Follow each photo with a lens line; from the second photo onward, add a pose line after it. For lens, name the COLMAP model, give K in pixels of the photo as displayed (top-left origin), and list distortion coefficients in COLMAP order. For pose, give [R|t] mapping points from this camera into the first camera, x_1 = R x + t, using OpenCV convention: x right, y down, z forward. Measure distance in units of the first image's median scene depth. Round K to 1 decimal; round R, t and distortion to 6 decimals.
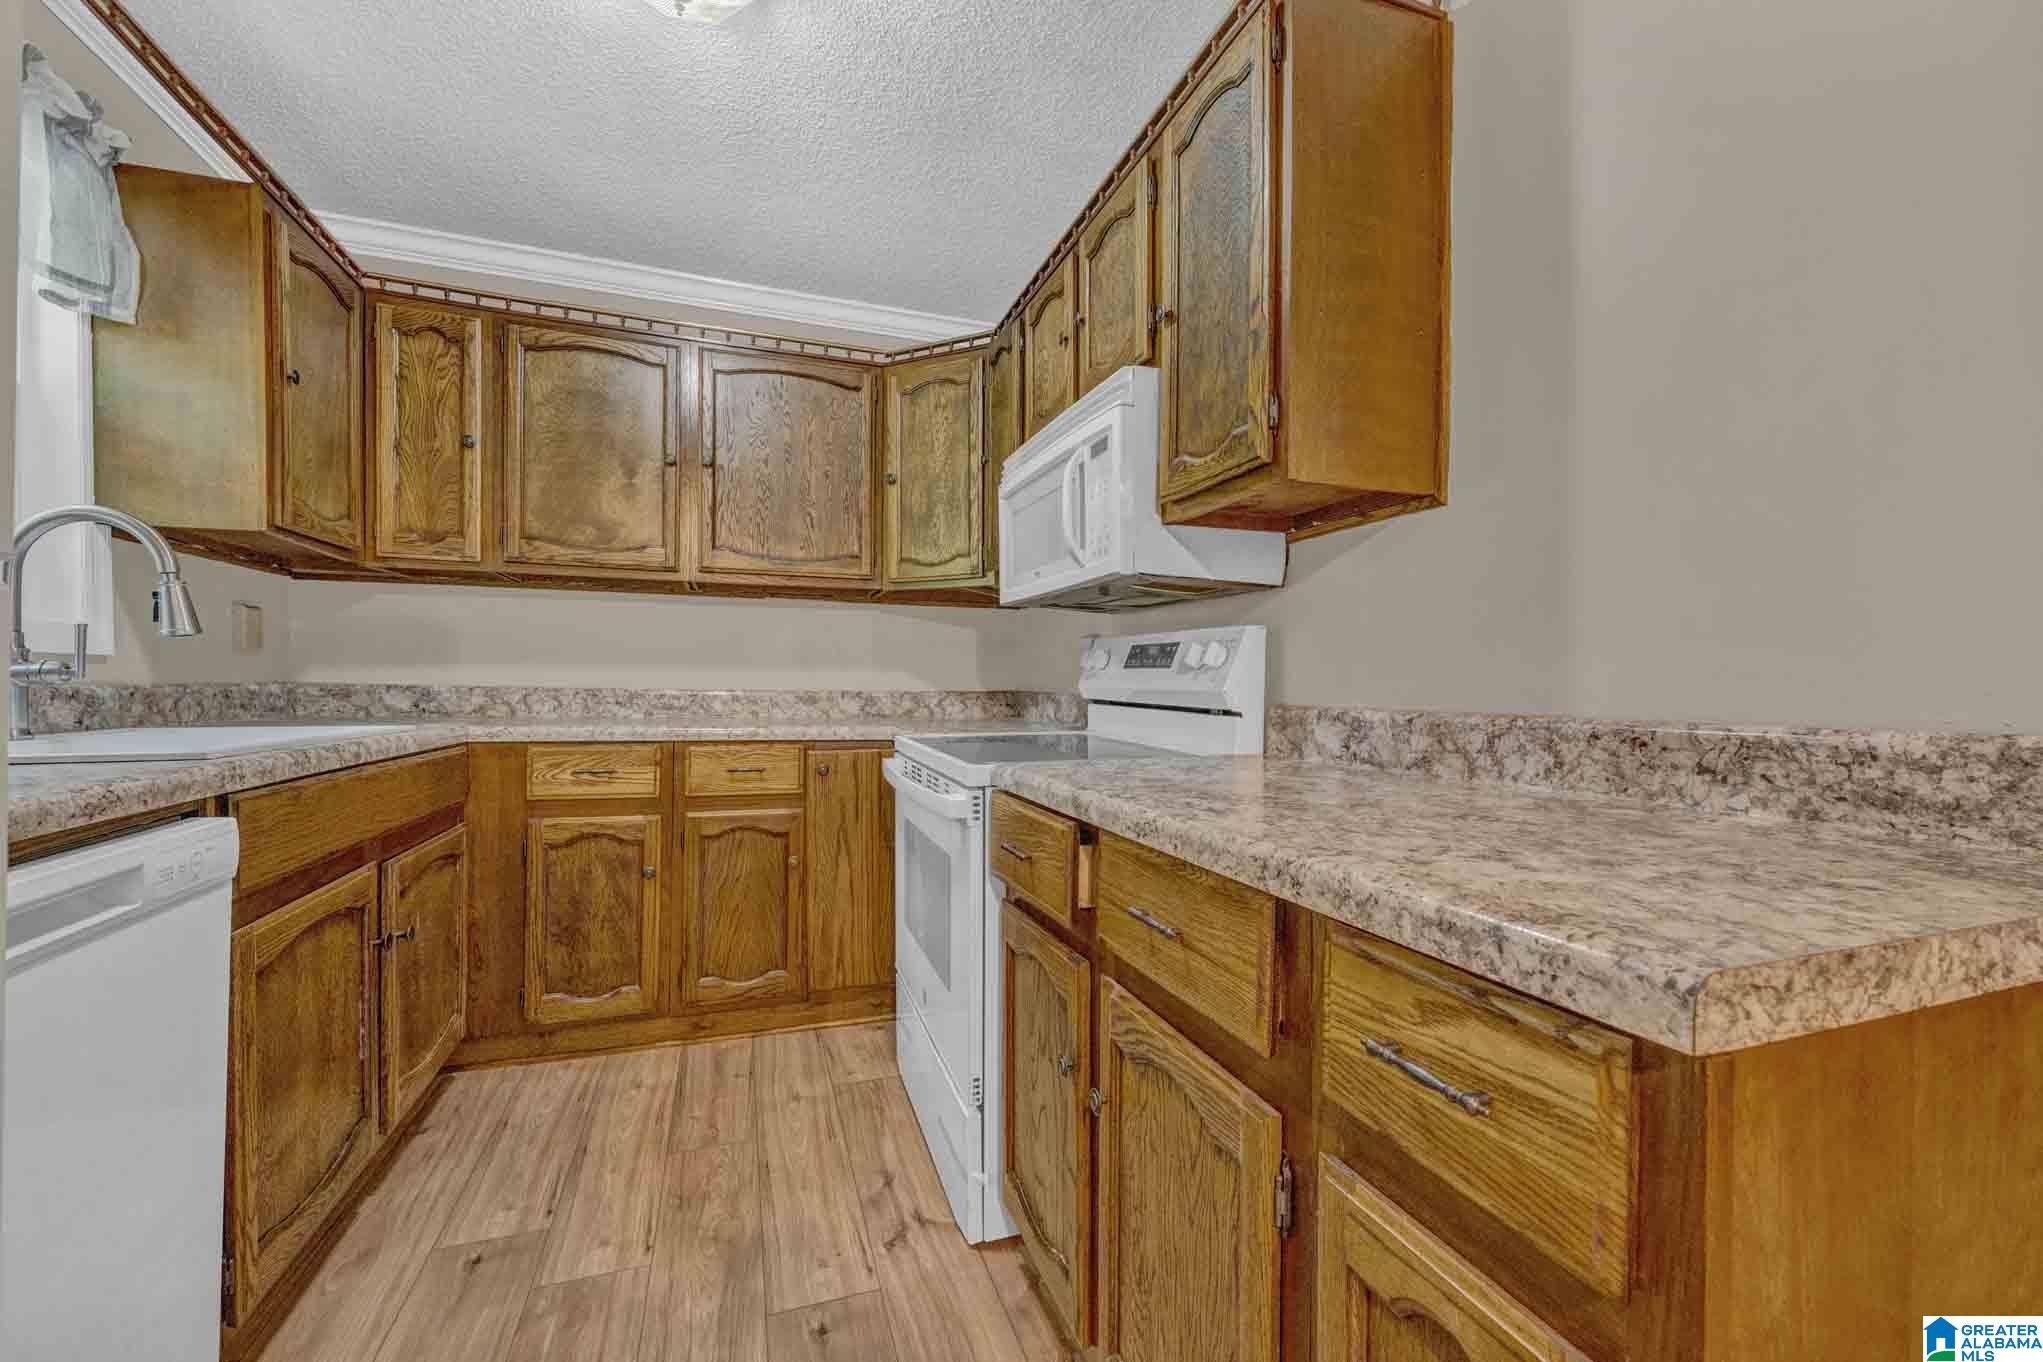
lens RADIAL K [[800.5, 0, 1016.9], [0, 800.5, 681.1], [0, 0, 1]] dist [-0.000804, 0.000674]
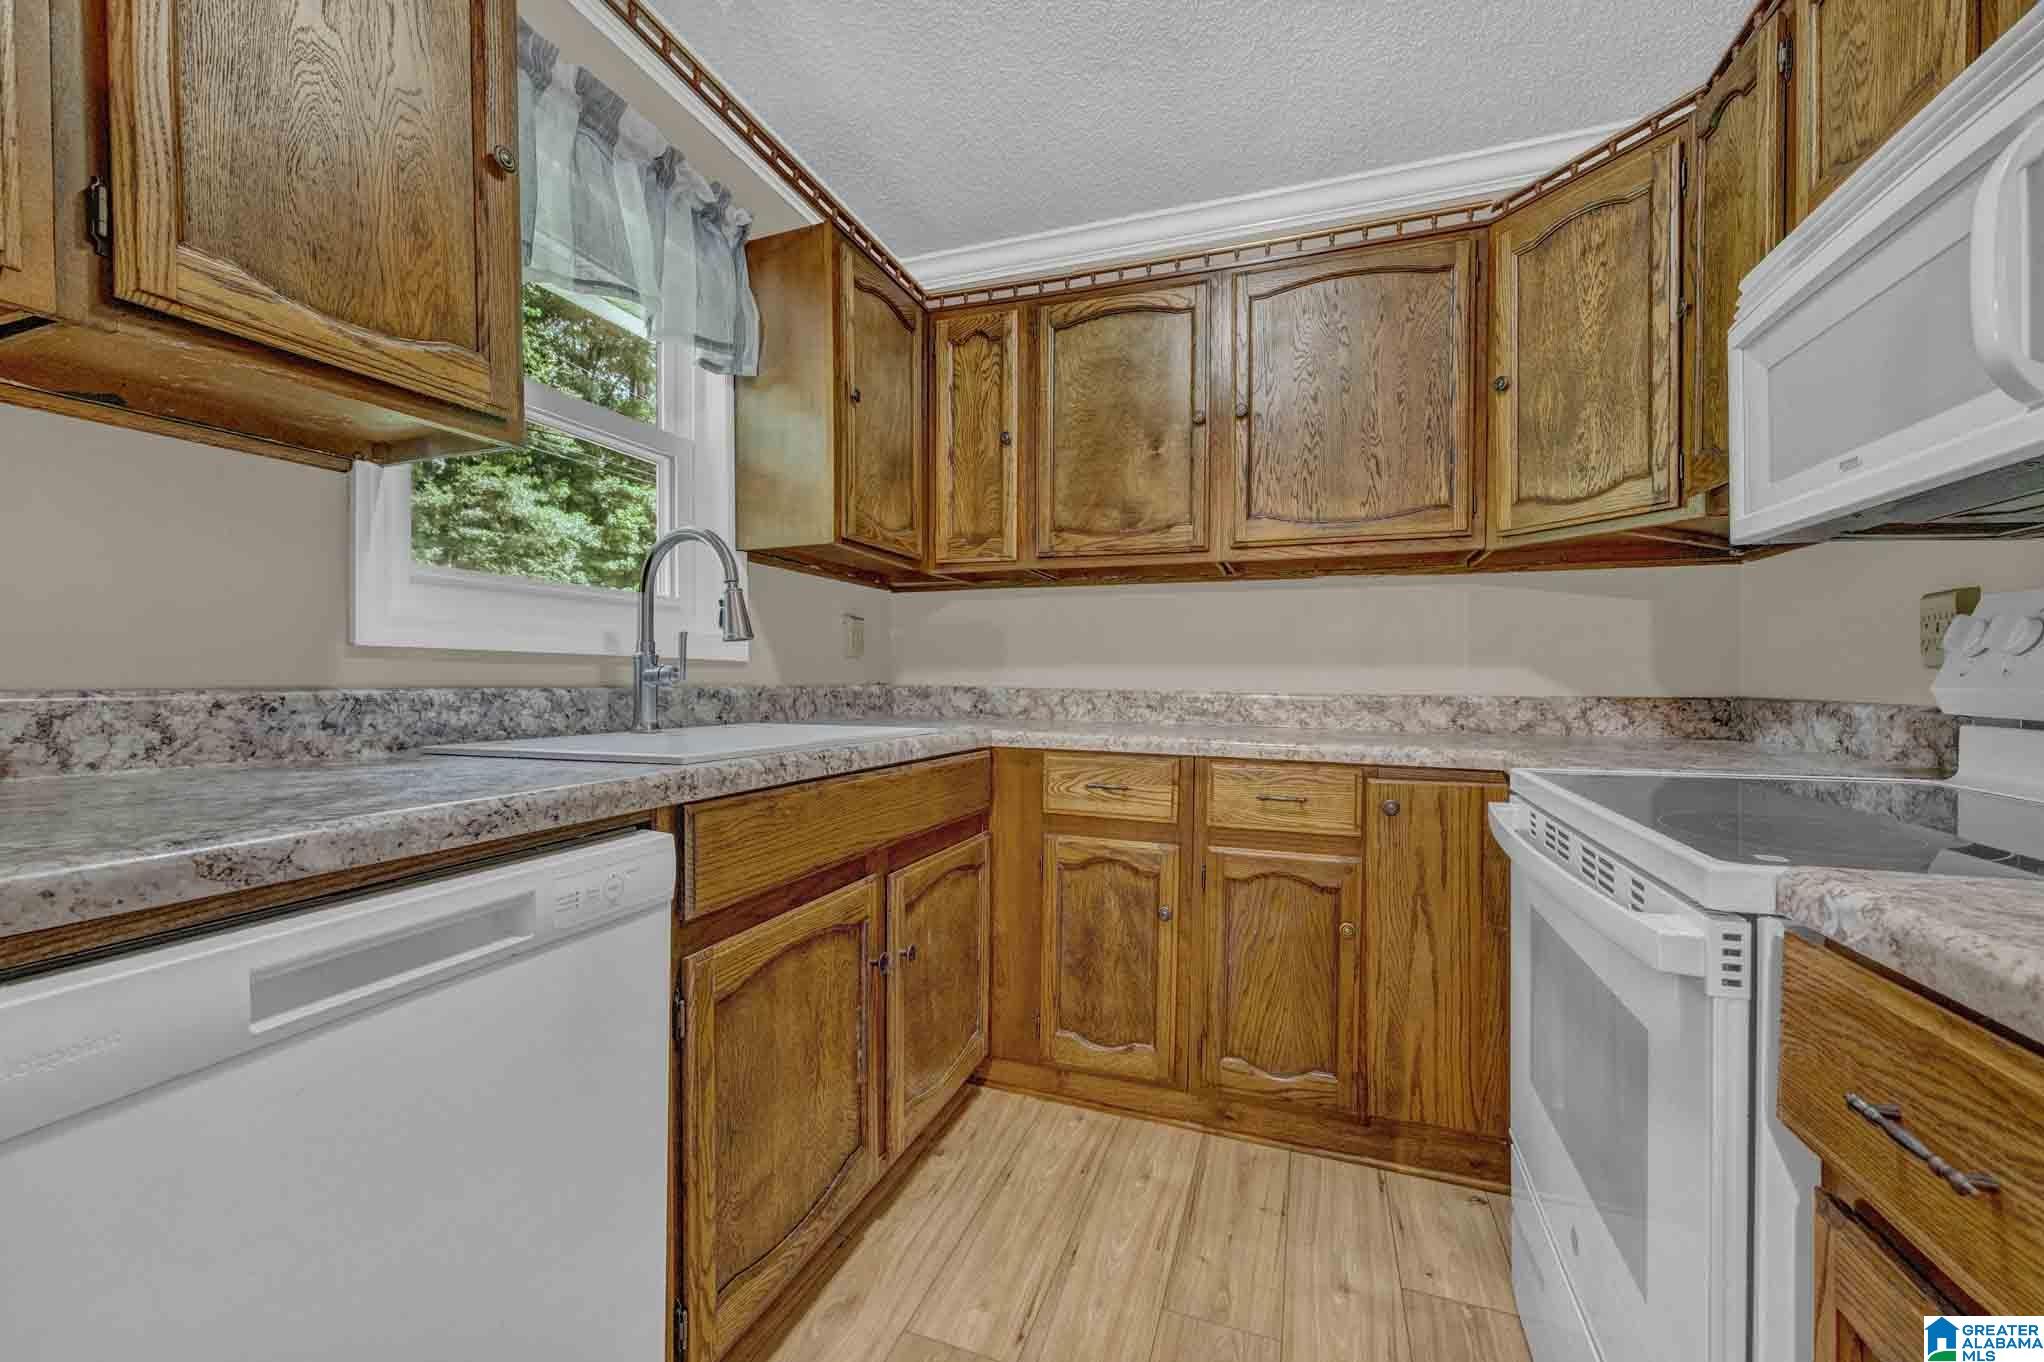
lens RADIAL K [[800.9, 0, 1021.8], [0, 800.9, 691.5], [0, 0, 1]] dist [-0.000804, 0.000674]
pose [[0.774103, 0.004929, -0.633041, -0.051591], [0.001678, 0.999950, 0.009837, 0.001260], [0.633058, -0.008677, 0.774056, 0.269293]]
